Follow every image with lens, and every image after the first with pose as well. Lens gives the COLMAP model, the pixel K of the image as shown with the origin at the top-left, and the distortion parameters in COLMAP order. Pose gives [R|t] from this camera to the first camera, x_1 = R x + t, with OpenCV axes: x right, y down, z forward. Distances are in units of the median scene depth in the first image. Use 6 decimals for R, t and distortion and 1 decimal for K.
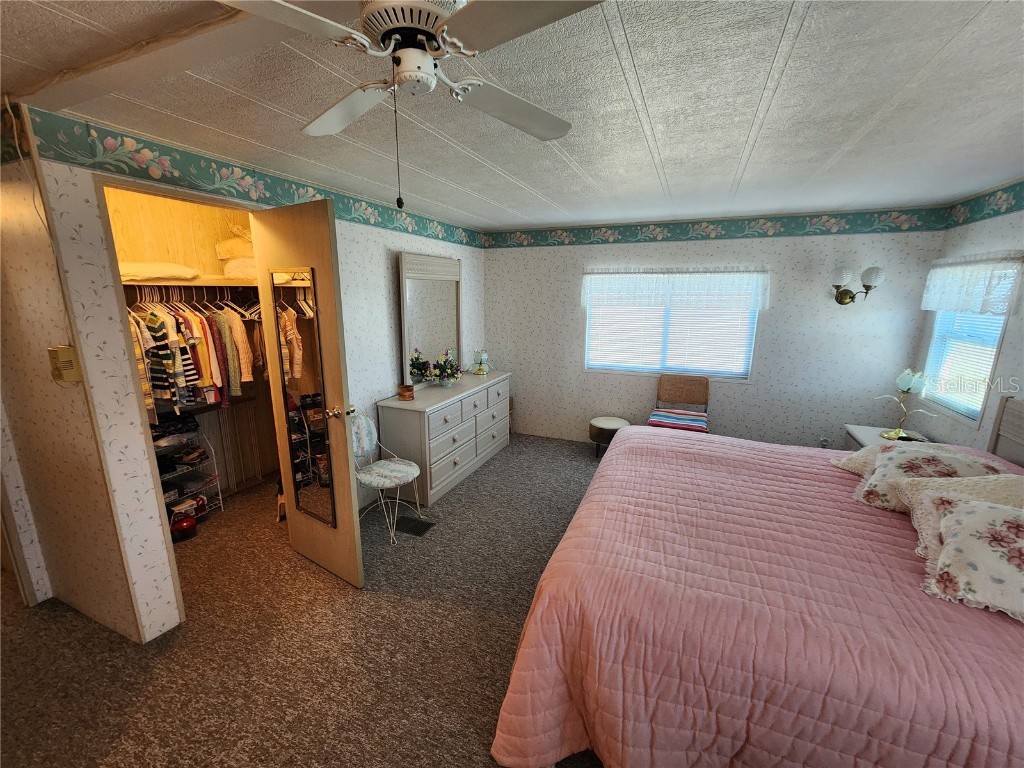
lens RADIAL K [[423.1, 0, 514.2], [0, 423.1, 382.0], [0, 0, 1]] dist [0.001177, 0.000234]
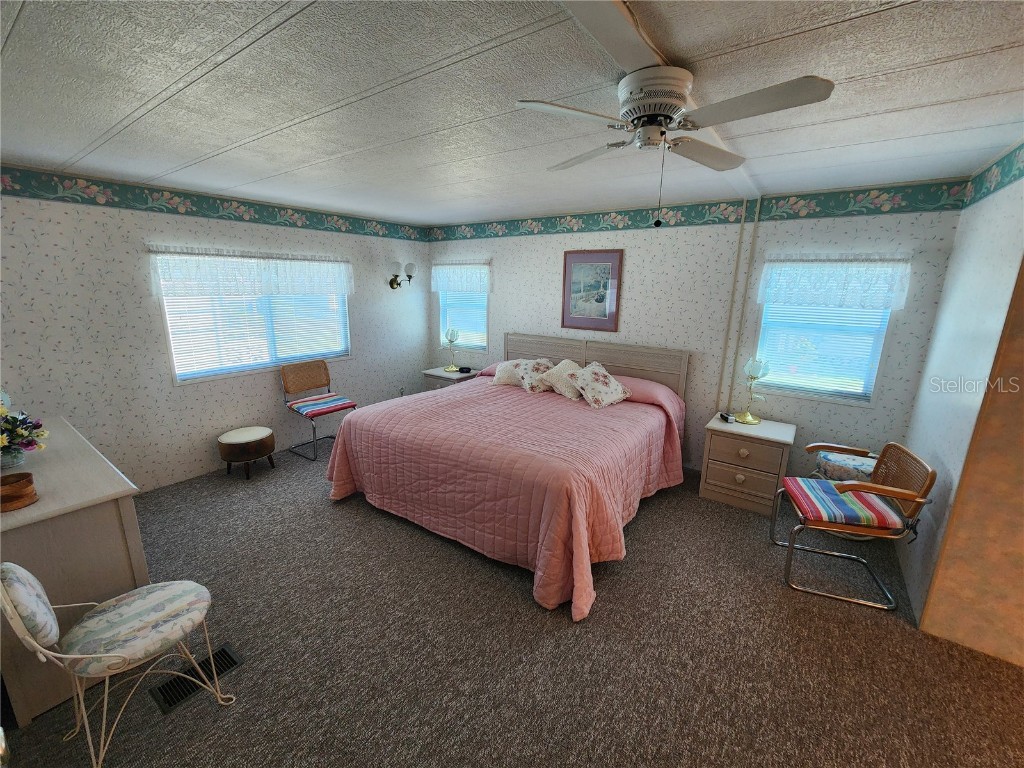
lens RADIAL K [[423.1, 0, 514.2], [0, 423.1, 382.0], [0, 0, 1]] dist [0.001177, 0.000234]
pose [[0.222772, -0.223269, 0.948959, -0.497333], [0.194045, 0.964098, 0.181278, -0.062055], [-0.955363, 0.143757, 0.258098, 0.297821]]
